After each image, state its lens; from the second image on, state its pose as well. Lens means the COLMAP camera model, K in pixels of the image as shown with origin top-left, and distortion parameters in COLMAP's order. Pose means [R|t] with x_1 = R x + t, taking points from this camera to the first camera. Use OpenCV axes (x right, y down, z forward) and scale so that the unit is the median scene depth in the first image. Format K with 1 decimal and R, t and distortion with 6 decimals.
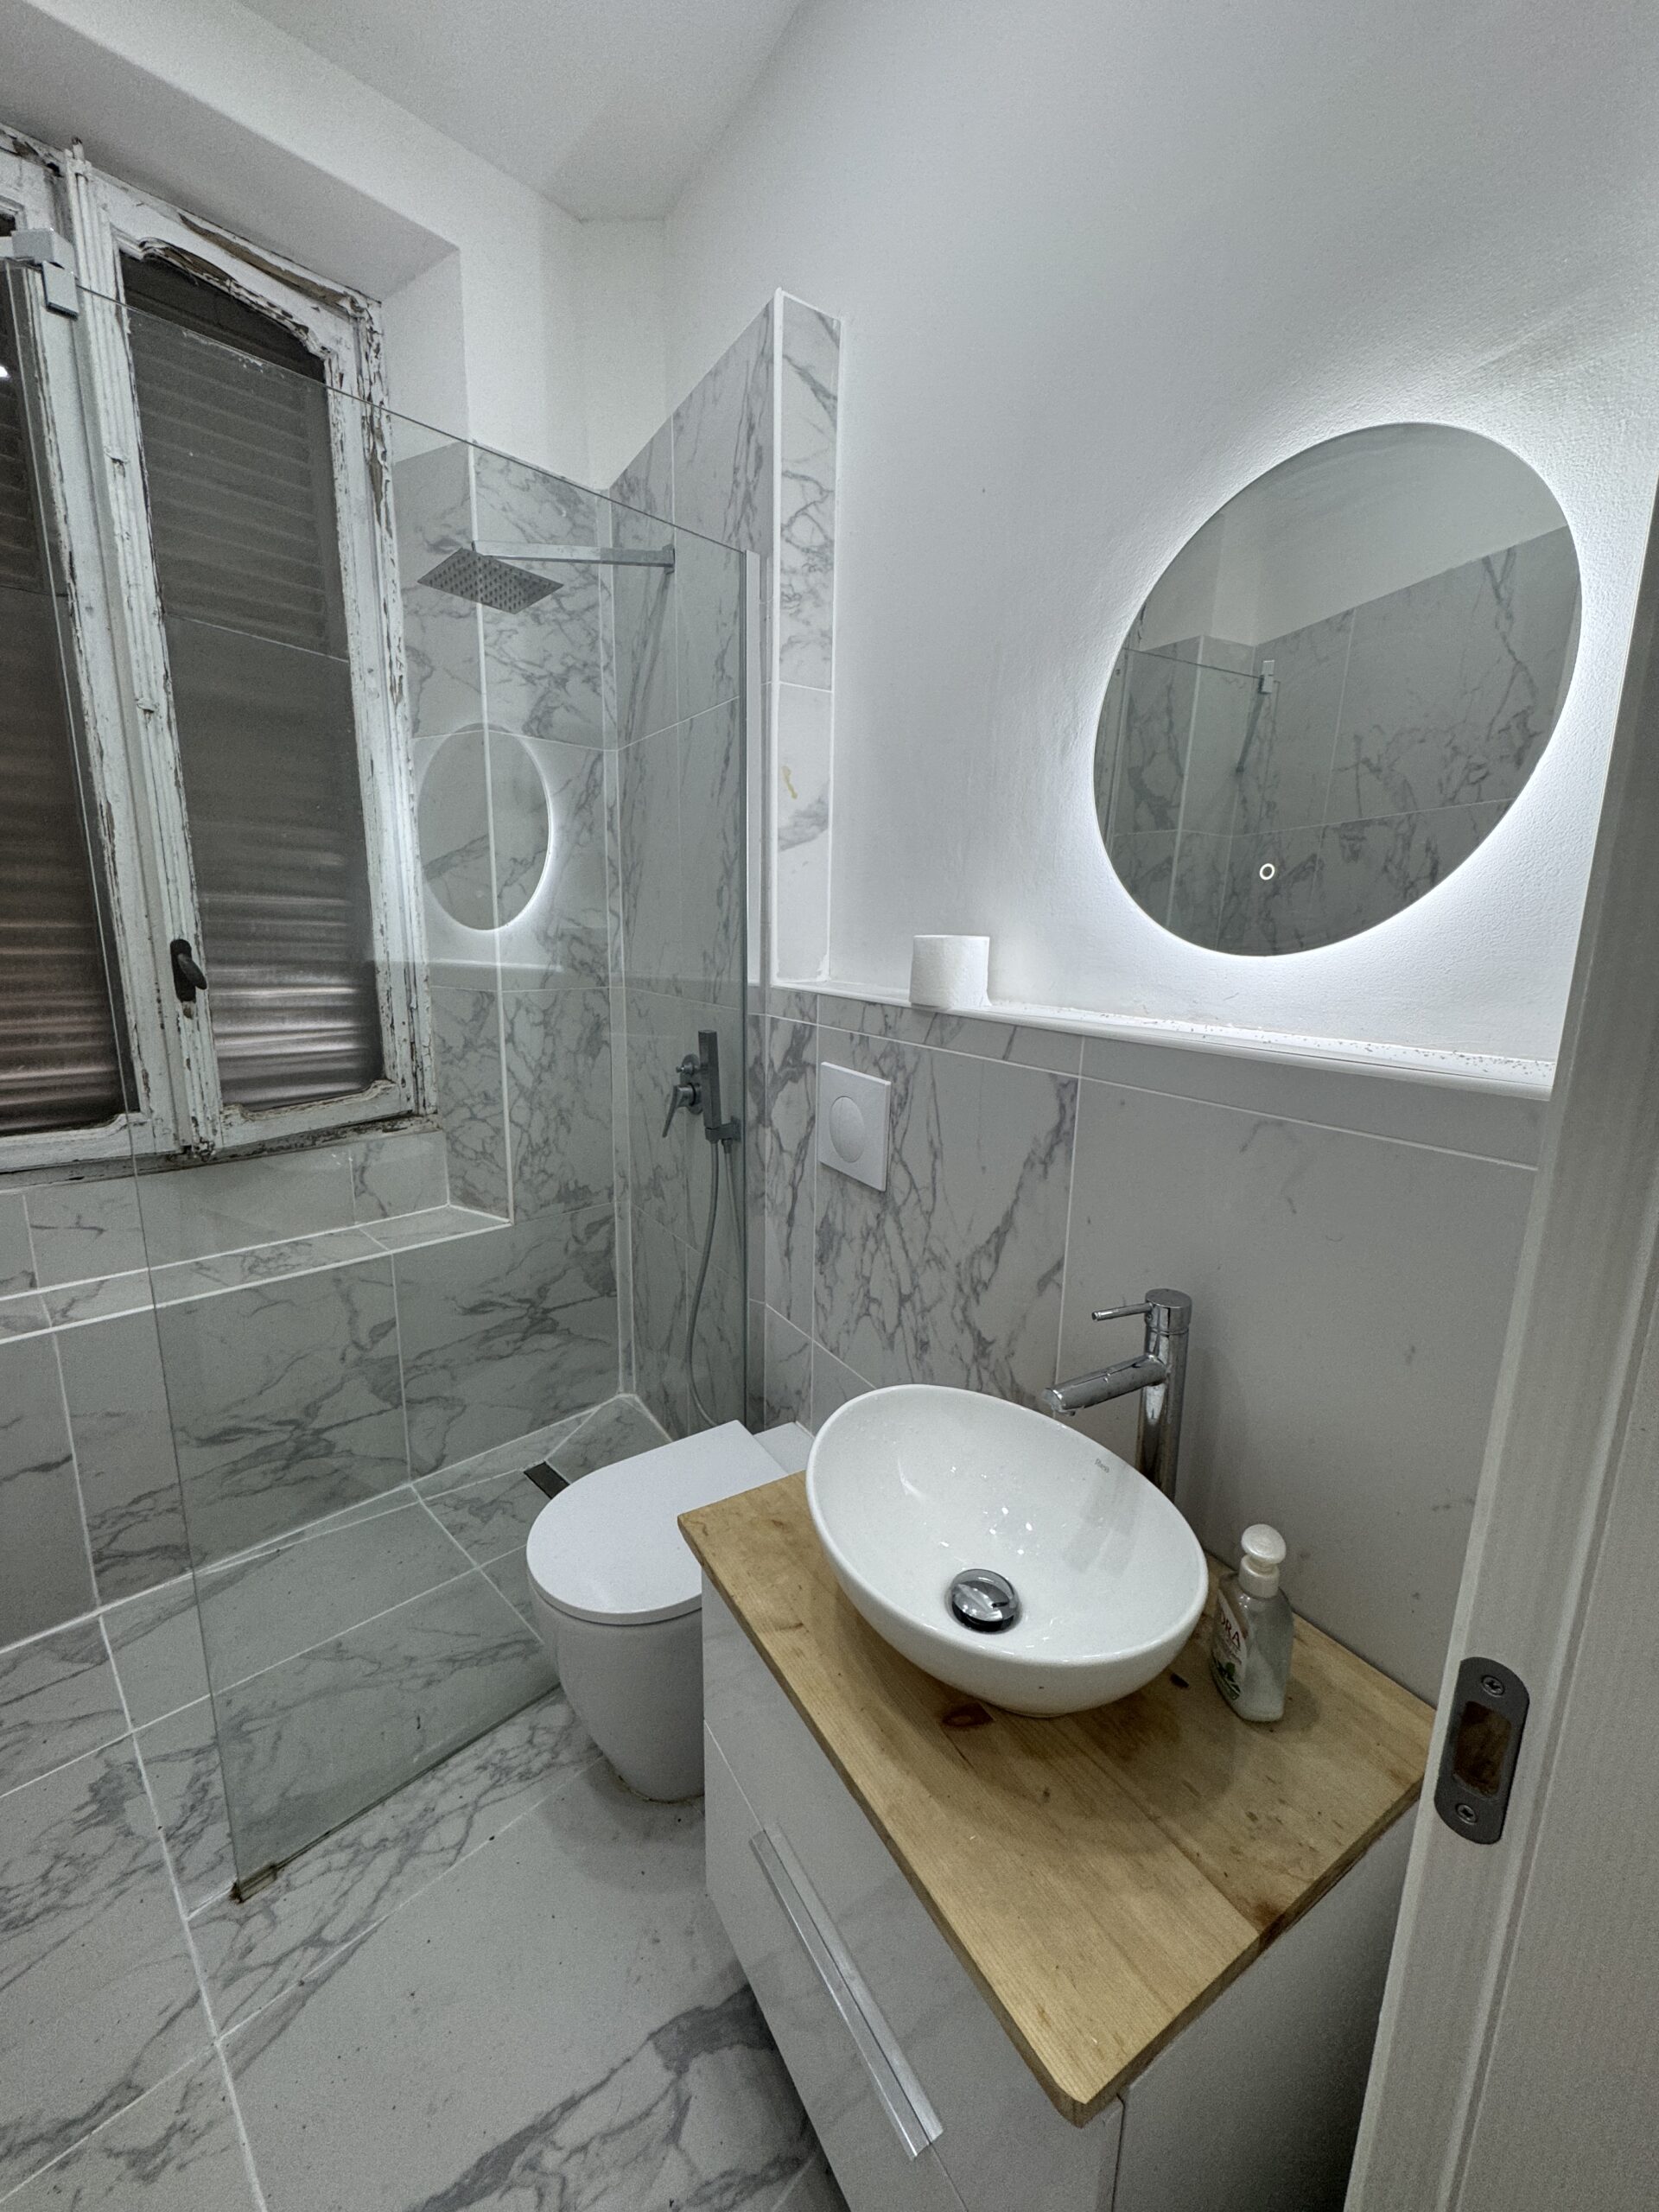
lens RADIAL K [[881.9, 0, 830.9], [0, 881.9, 1101.6], [0, 0, 1]] dist [-0.003794, 0.000800]
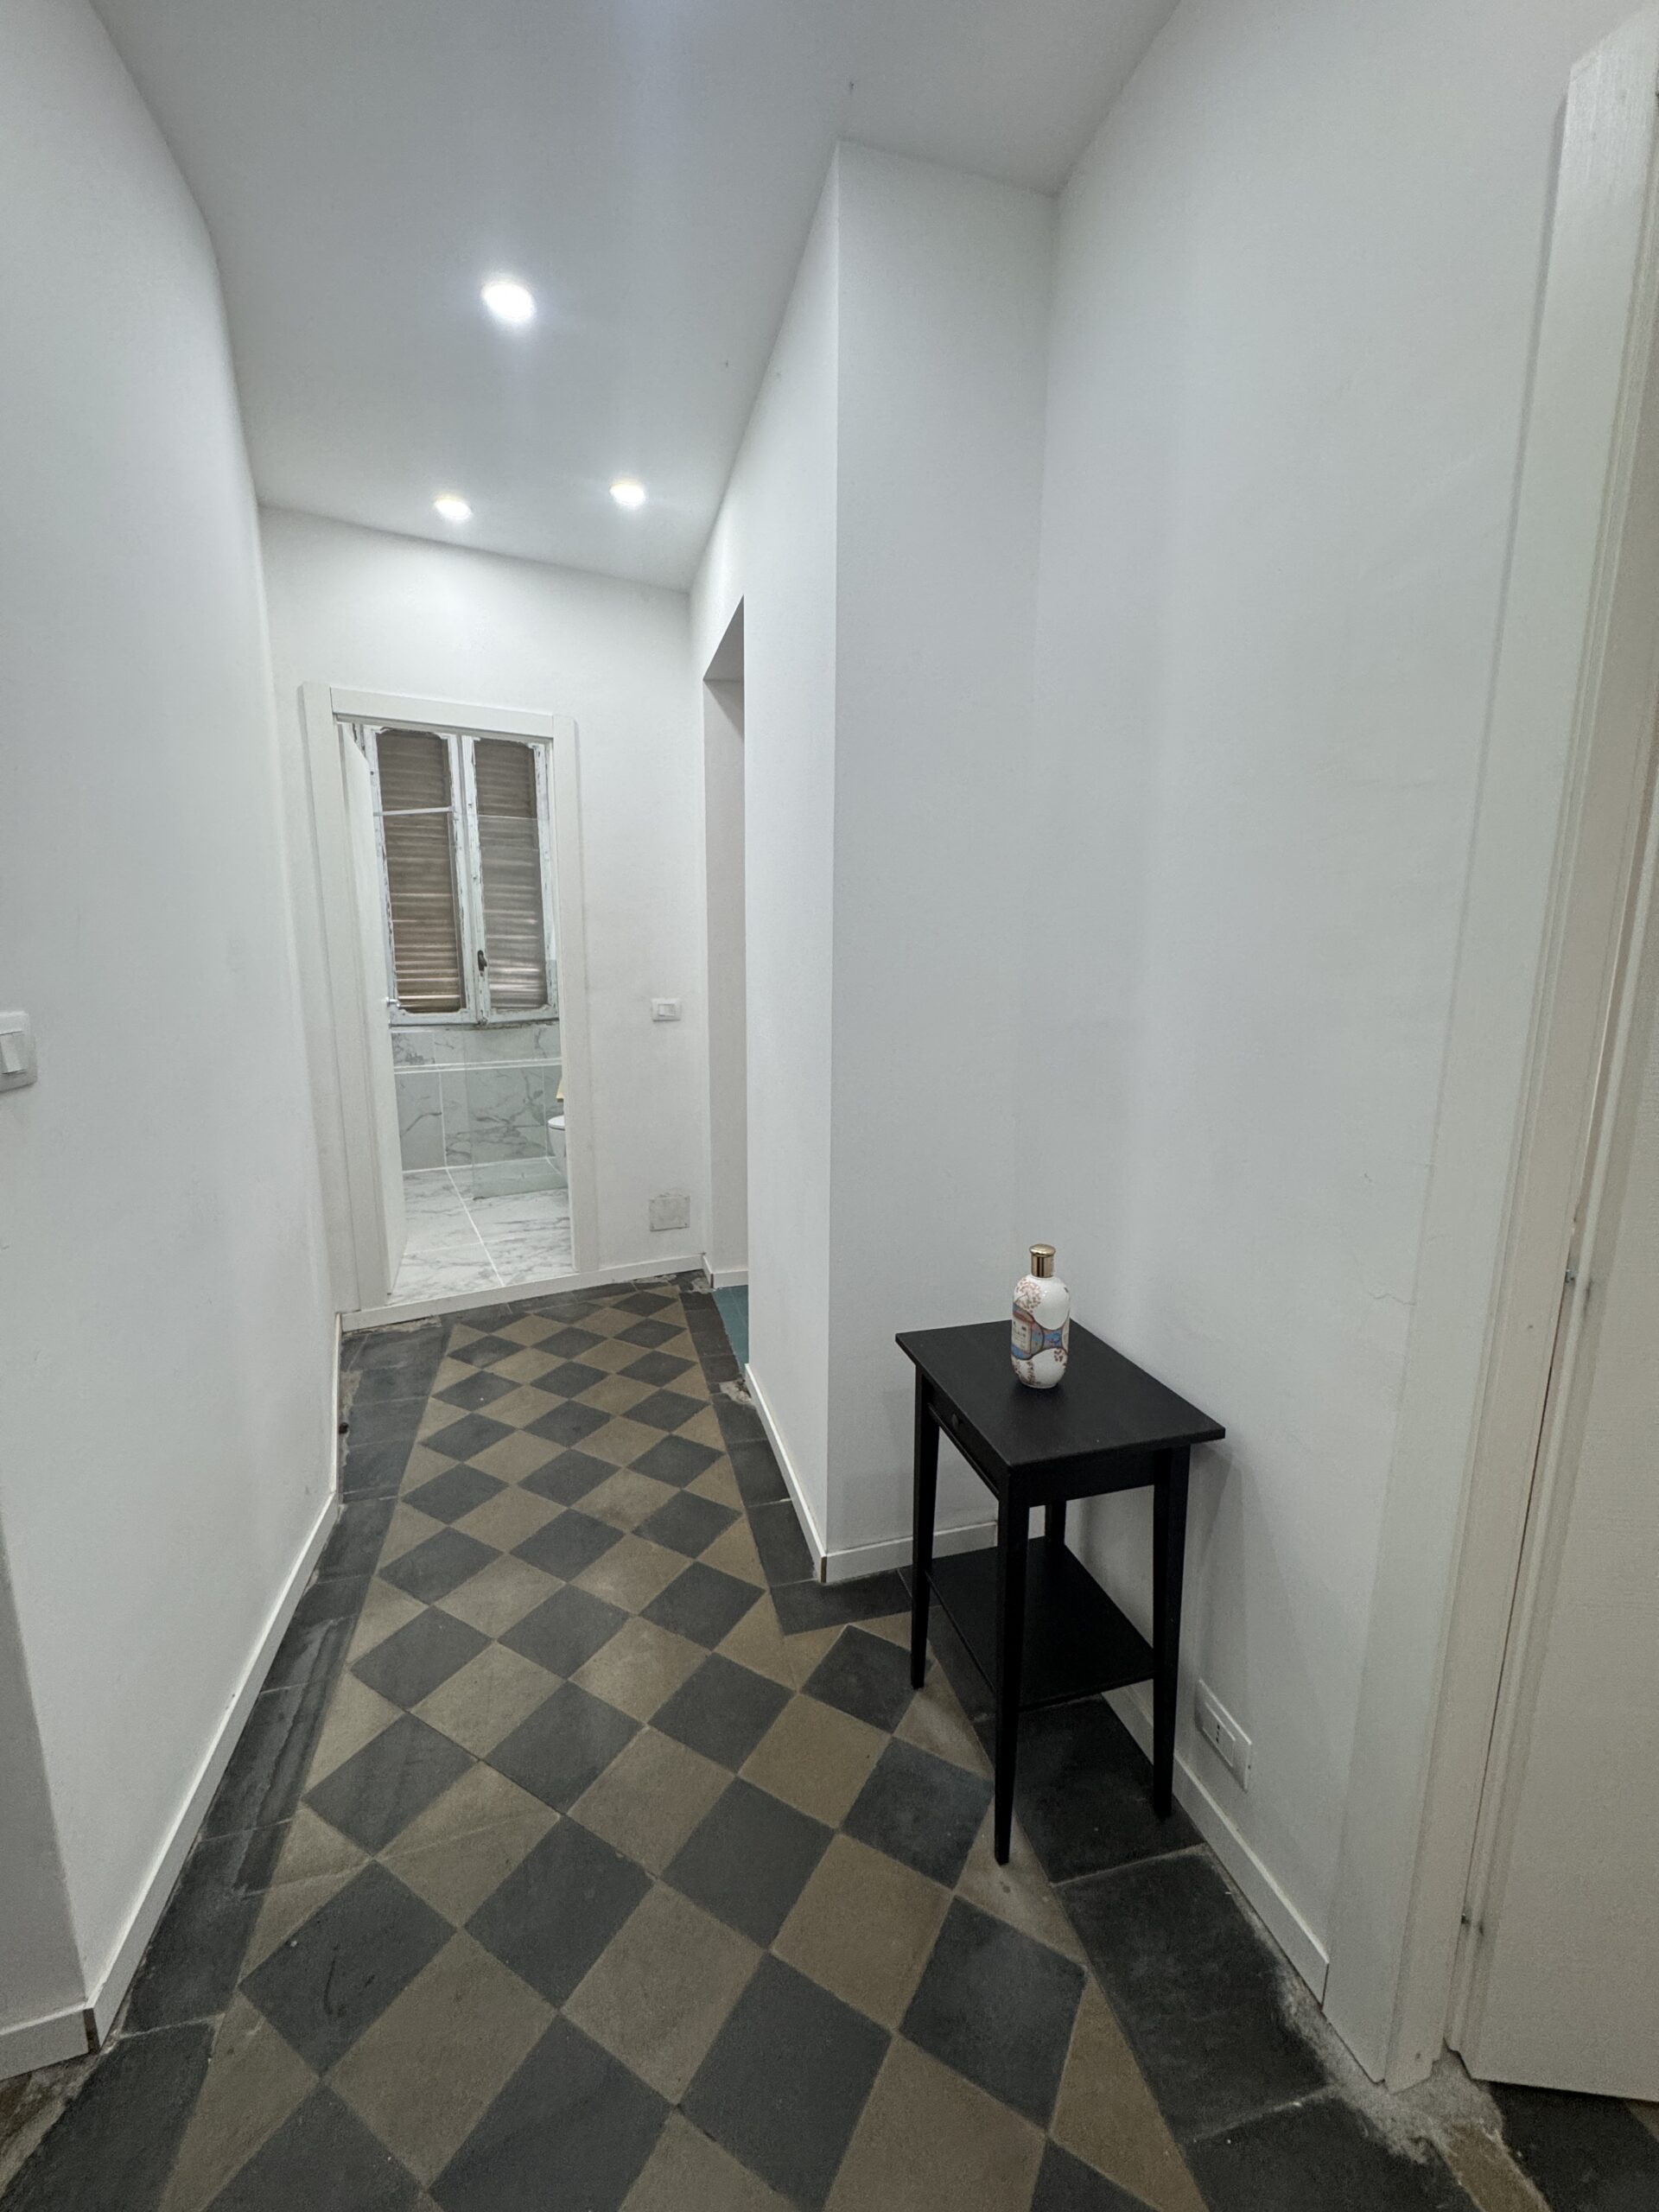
lens RADIAL K [[881.9, 0, 839.4], [0, 881.9, 1106.3], [0, 0, 1]] dist [-0.003794, 0.000800]
pose [[0.958608, 0.040690, -0.281808, 1.391313], [-0.046768, 0.998795, -0.014872, 0.357973], [0.280863, 0.027436, 0.959356, -1.629775]]
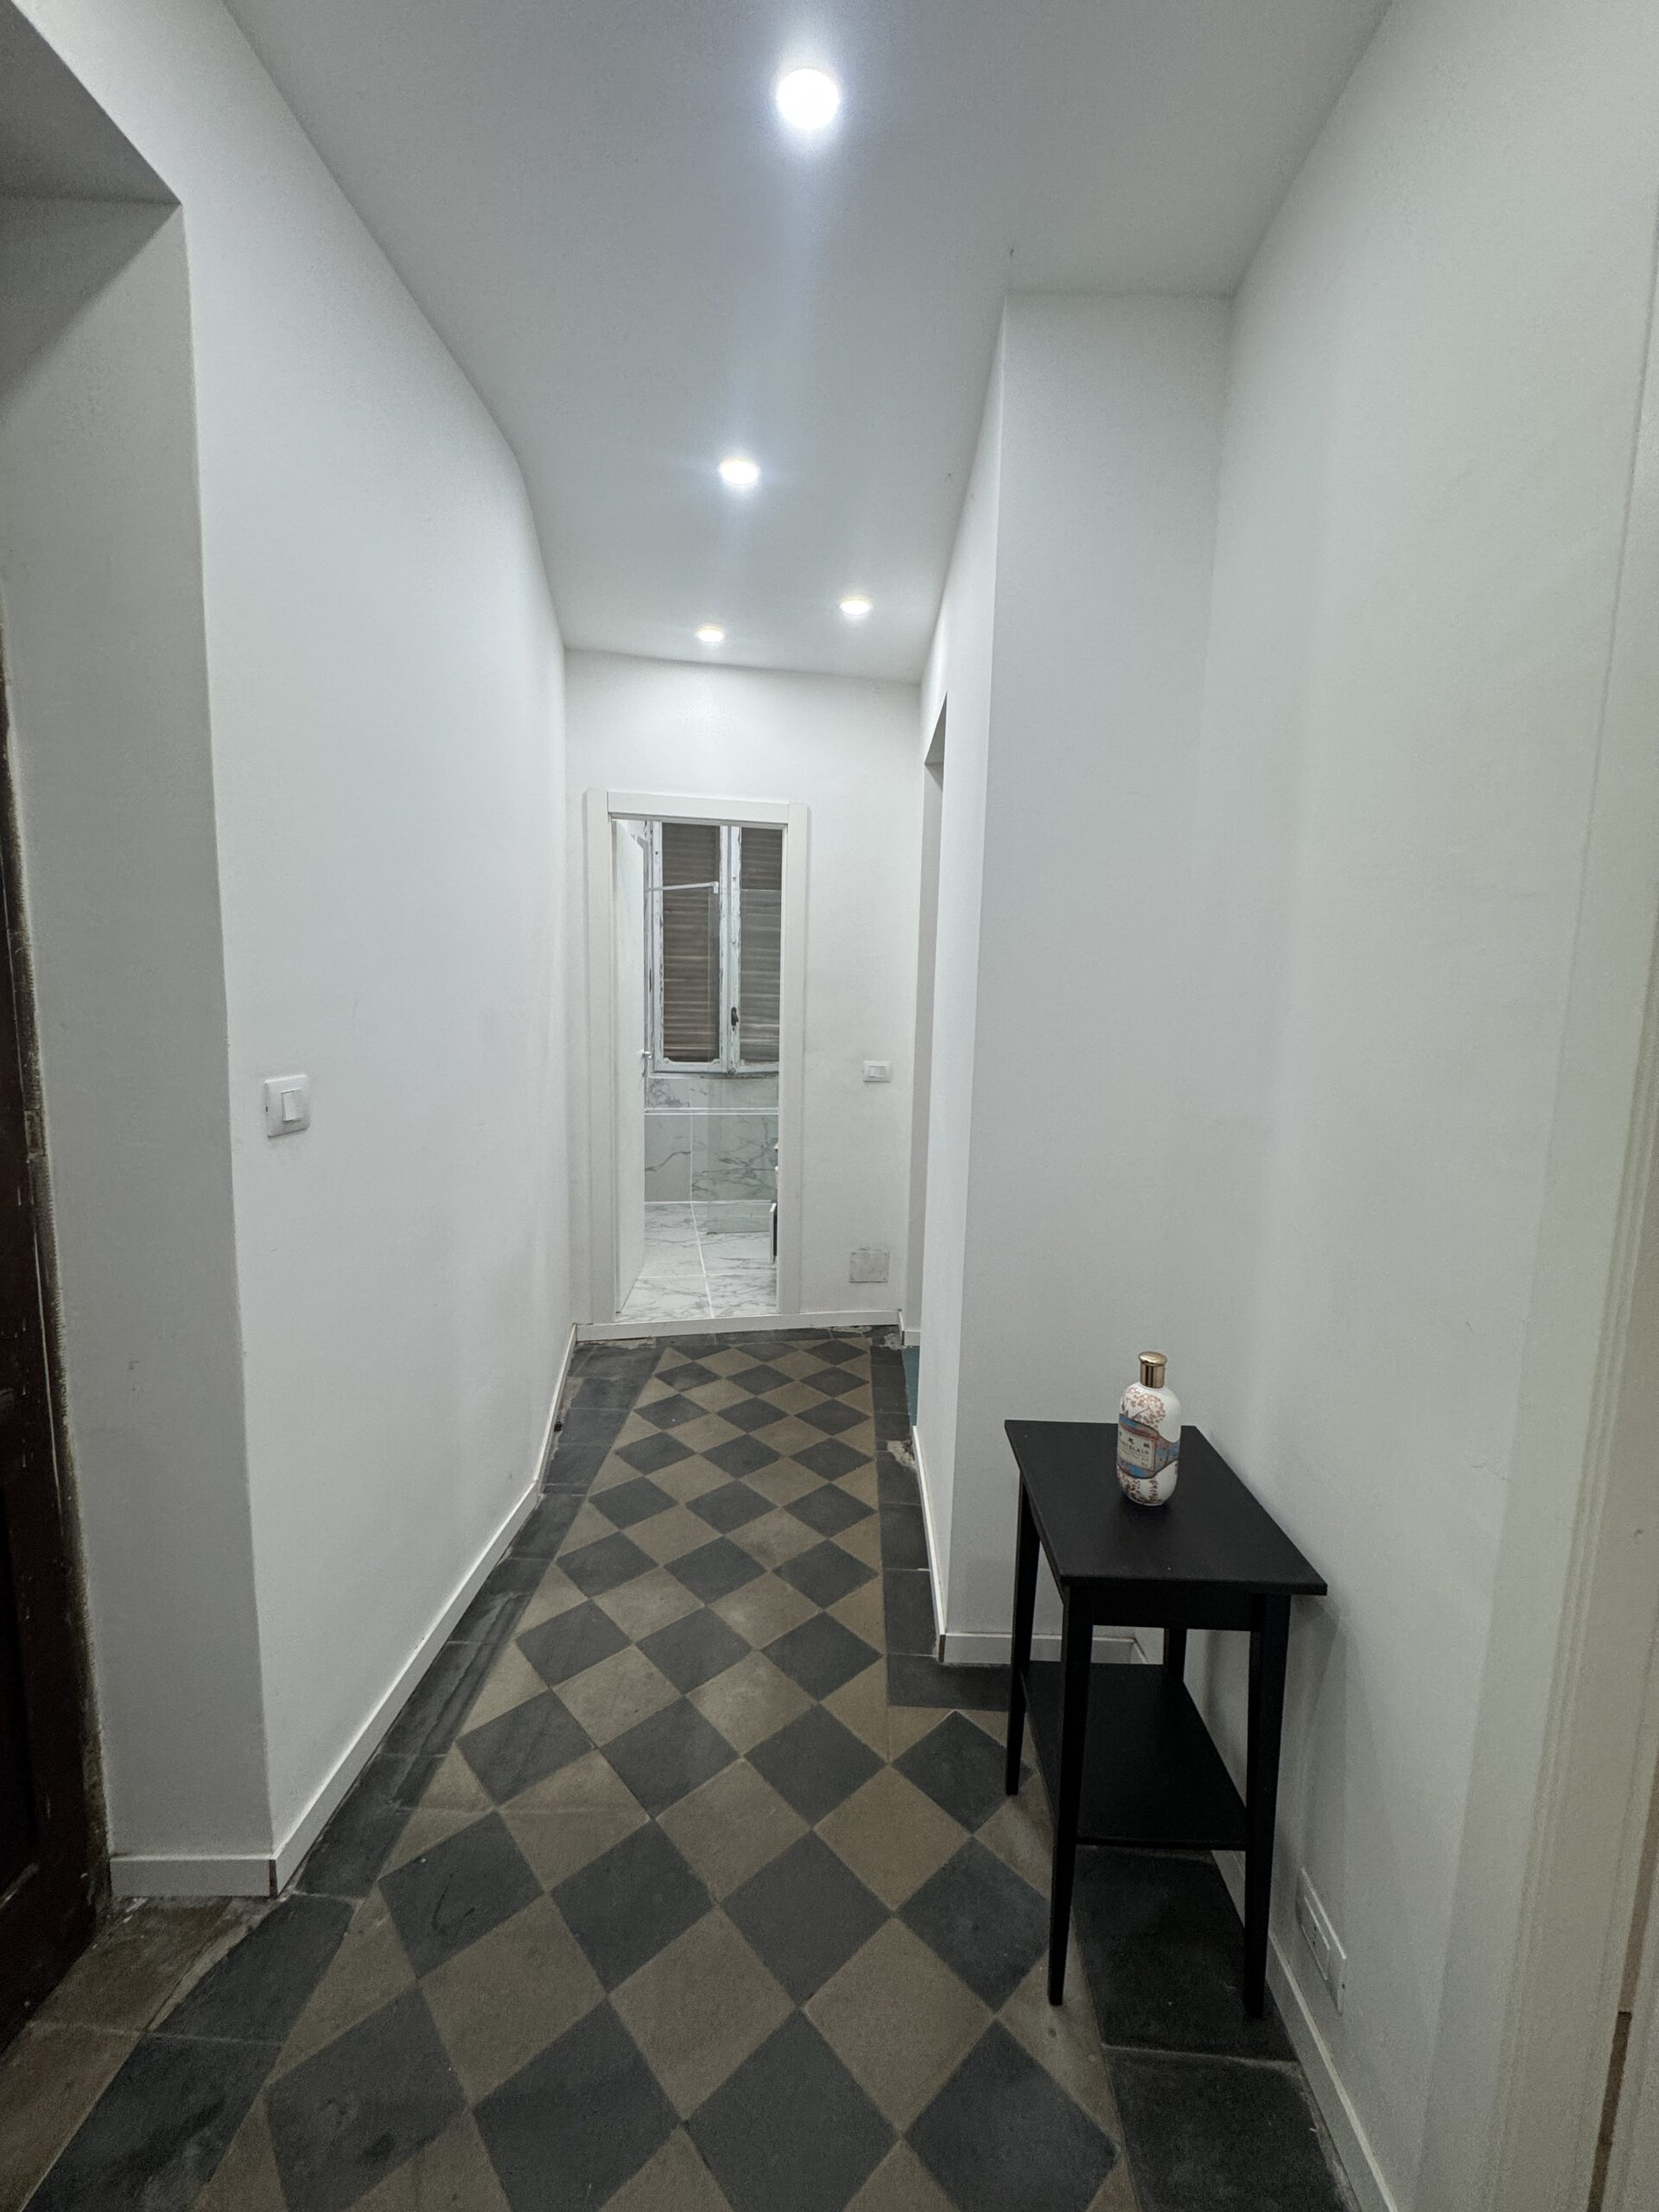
lens RADIAL K [[881.9, 0, 837.2], [0, 881.9, 1109.2], [0, 0, 1]] dist [-0.003794, 0.000800]
pose [[0.830420, 0.075731, -0.551967, 1.537662], [-0.120239, 0.991732, -0.044830, 0.318953], [0.544008, 0.103596, 0.832660, -1.614752]]
